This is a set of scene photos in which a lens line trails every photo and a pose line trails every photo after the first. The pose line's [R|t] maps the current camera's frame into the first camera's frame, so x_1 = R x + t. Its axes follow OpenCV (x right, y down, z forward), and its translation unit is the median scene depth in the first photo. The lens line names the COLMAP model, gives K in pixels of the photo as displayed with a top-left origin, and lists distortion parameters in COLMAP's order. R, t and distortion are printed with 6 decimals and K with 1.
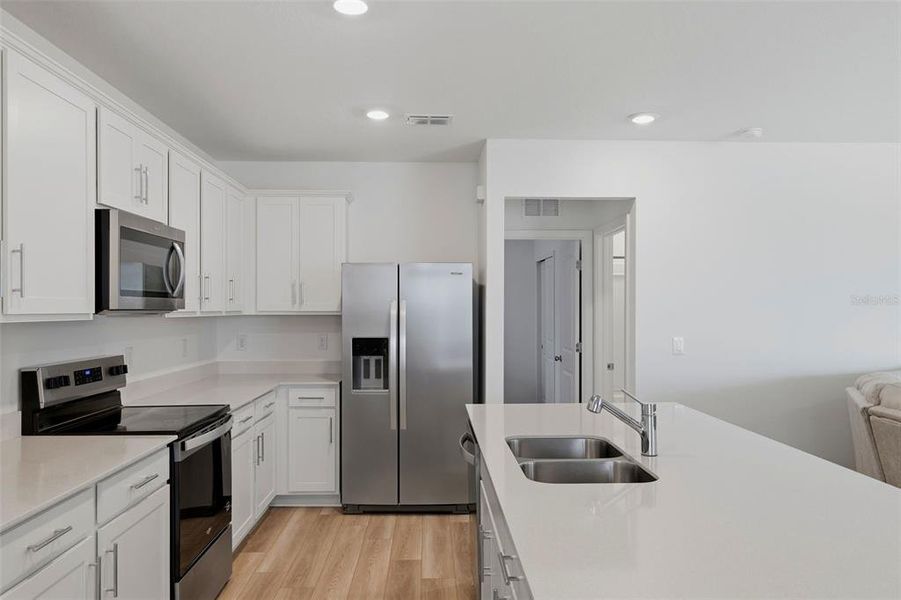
lens RADIAL K [[659.6, 0, 448.6], [0, 659.6, 309.1], [0, 0, 1]] dist [0.002001, 0.001359]
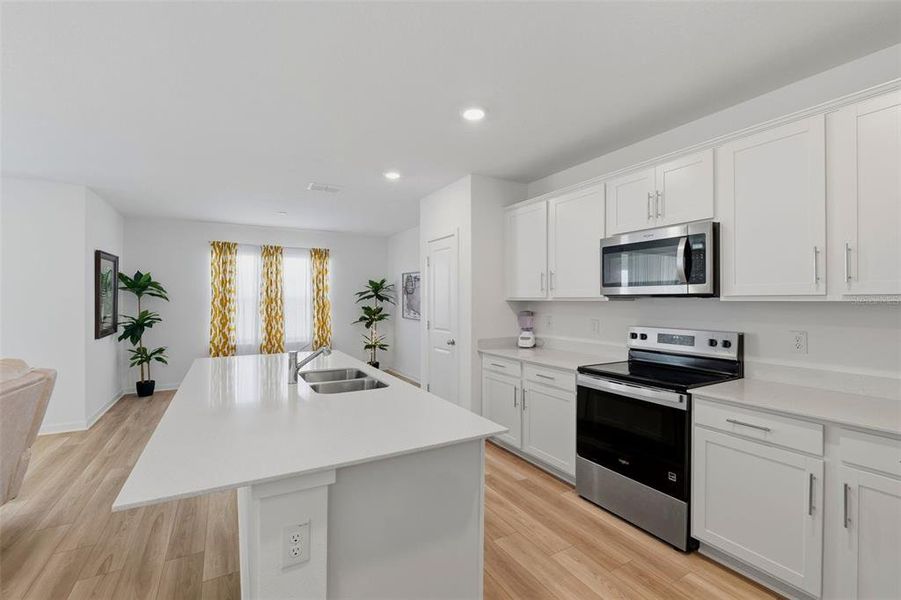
lens RADIAL K [[391.1, 0, 449.5], [0, 391.1, 300.8], [0, 0, 1]] dist [-0.005222, -0.000218]
pose [[-0.883200, 0.005142, -0.468969, 0.219723], [0.003578, 0.999985, 0.004226, 0.006779], [0.468983, 0.002054, -0.883205, 1.081231]]
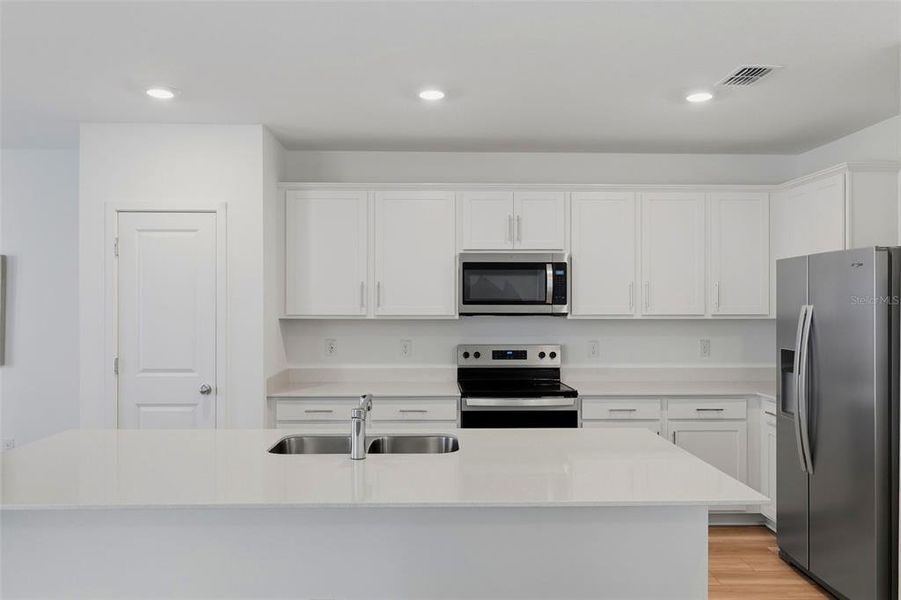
lens RADIAL K [[659.6, 0, 448.3], [0, 659.6, 307.8], [0, 0, 1]] dist [0.002001, 0.001359]
pose [[-0.006915, 0.005183, -0.999963, 0.718780], [-0.000472, 0.999986, 0.005186, -0.012843], [0.999976, 0.000508, -0.006912, 0.609807]]
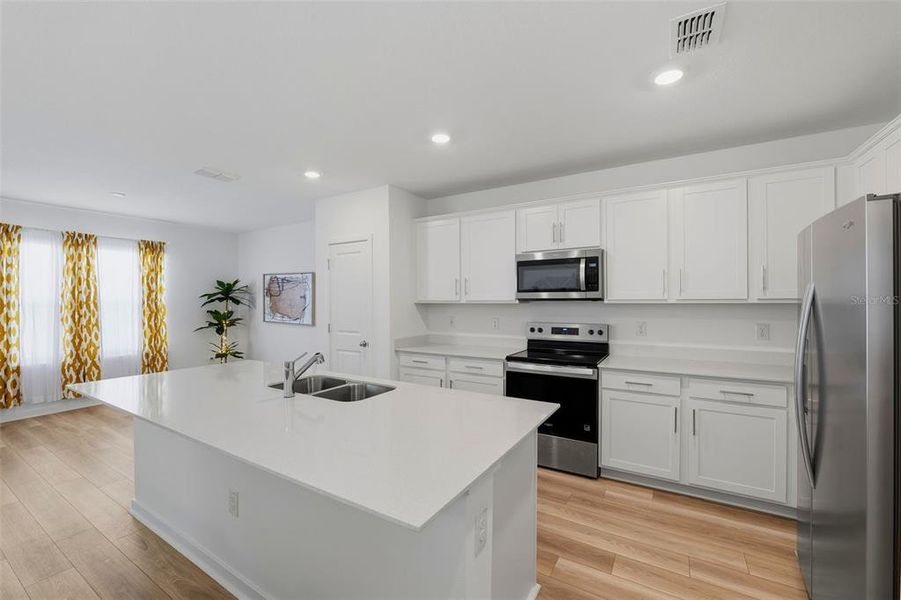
lens RADIAL K [[369.5, 0, 448.2], [0, 369.5, 302.0], [0, 0, 1]] dist [-0.013590, 0.000490]
pose [[-0.547717, 0.009343, -0.836611, 0.425196], [0.006315, 0.999955, 0.007033, 0.001135], [0.836640, -0.001431, -0.547752, 0.931596]]
